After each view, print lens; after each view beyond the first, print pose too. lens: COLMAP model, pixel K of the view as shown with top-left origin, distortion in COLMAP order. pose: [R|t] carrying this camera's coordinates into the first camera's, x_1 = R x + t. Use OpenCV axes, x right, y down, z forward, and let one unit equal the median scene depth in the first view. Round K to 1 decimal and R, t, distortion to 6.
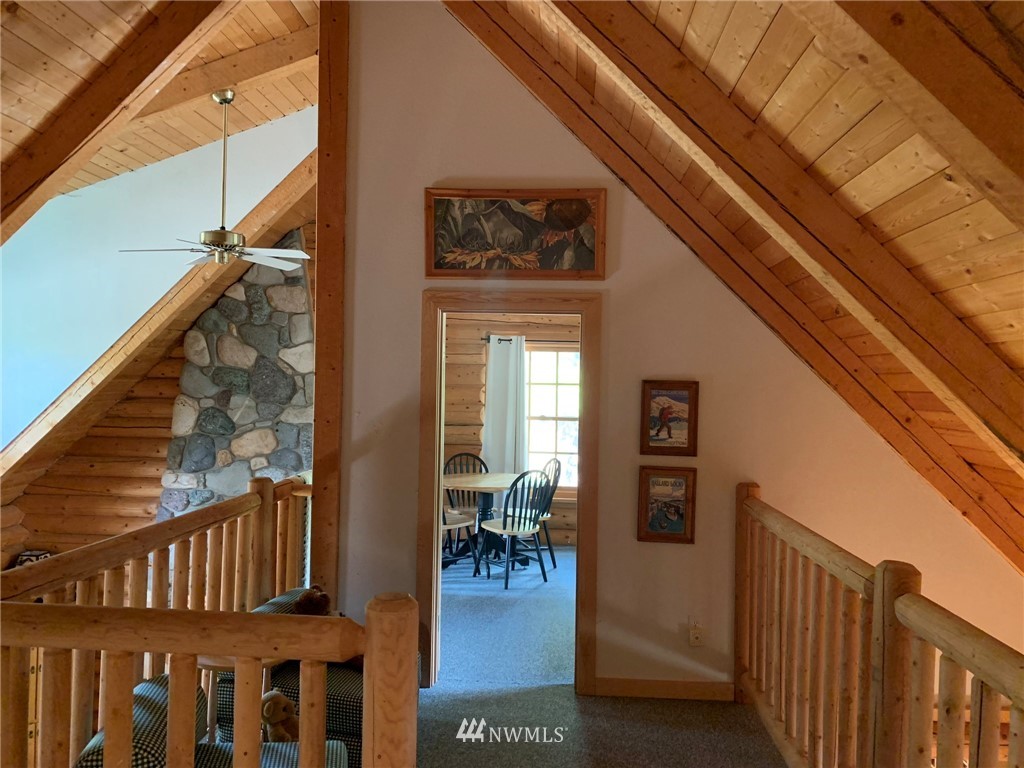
lens RADIAL K [[778.4, 0, 506.2], [0, 778.4, 388.4], [0, 0, 1]] dist [0.055401, -0.063510]
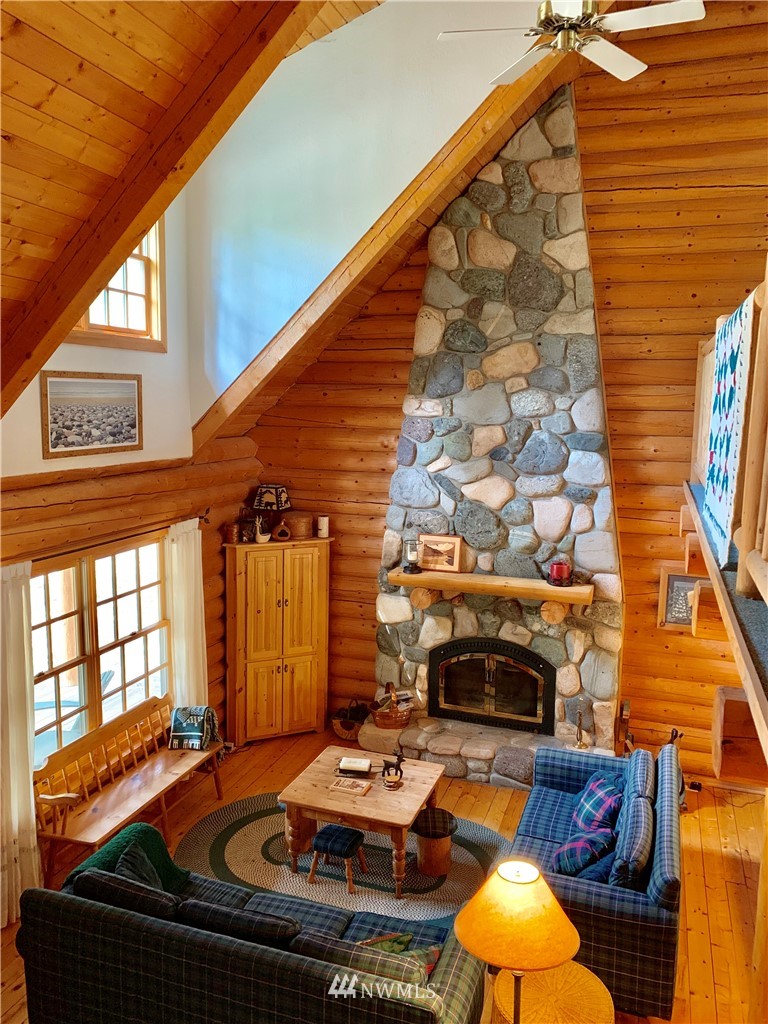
lens RADIAL K [[778.4, 0, 382.1], [0, 778.4, 494.6], [0, 0, 1]] dist [0.055401, -0.063510]
pose [[0.963322, 0.024241, -0.267251, -0.227987], [0.004313, 0.994384, 0.105742, 0.123224], [0.268314, -0.103016, 0.957808, 0.151201]]
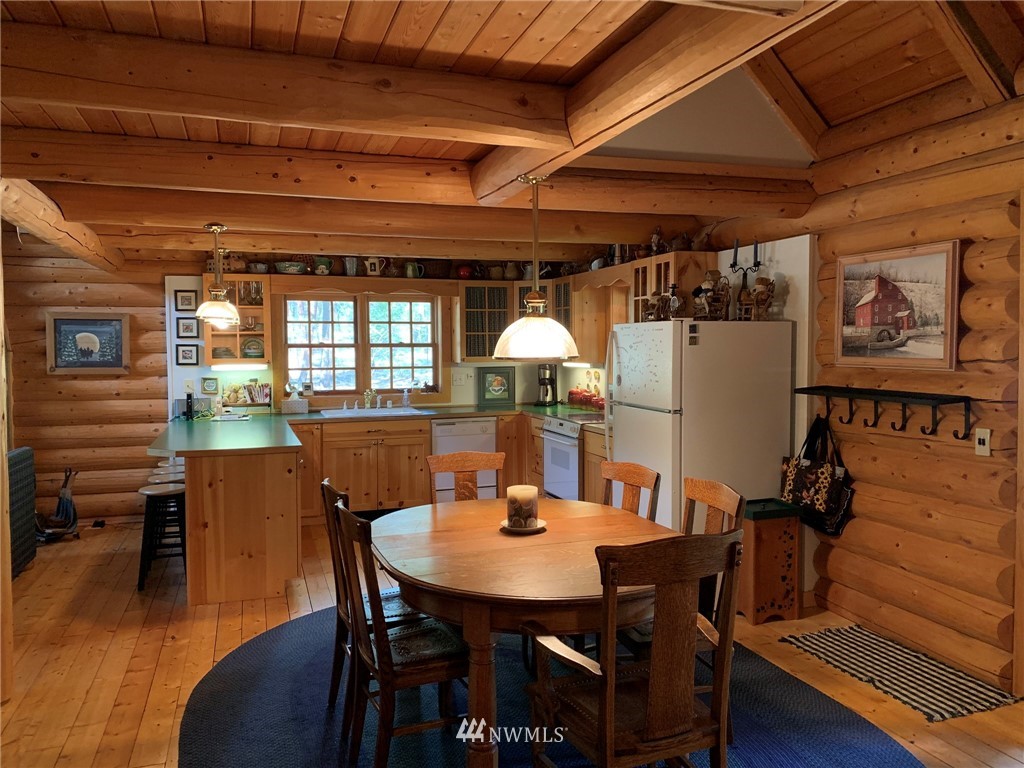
lens RADIAL K [[778.4, 0, 512.5], [0, 778.4, 381.3], [0, 0, 1]] dist [0.055401, -0.063510]
pose [[0.924362, -0.045343, 0.378811, -0.026803], [0.027041, 0.998202, 0.053500, 0.328793], [-0.380556, -0.039210, 0.923926, 0.050178]]
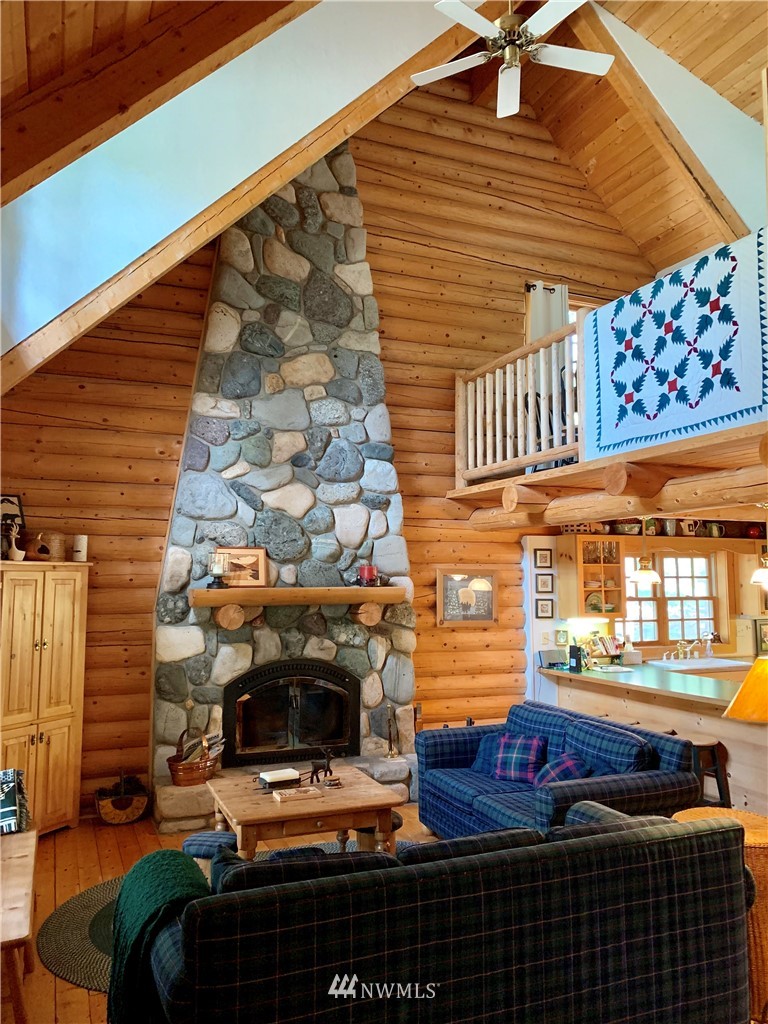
lens RADIAL K [[778.4, 0, 385.9], [0, 778.4, 499.1], [0, 0, 1]] dist [0.055401, -0.063510]
pose [[0.894493, 0.022582, 0.446511, -0.618360], [0.022501, 0.995184, -0.095406, 0.290709], [-0.446515, 0.095387, 0.889677, 0.230920]]
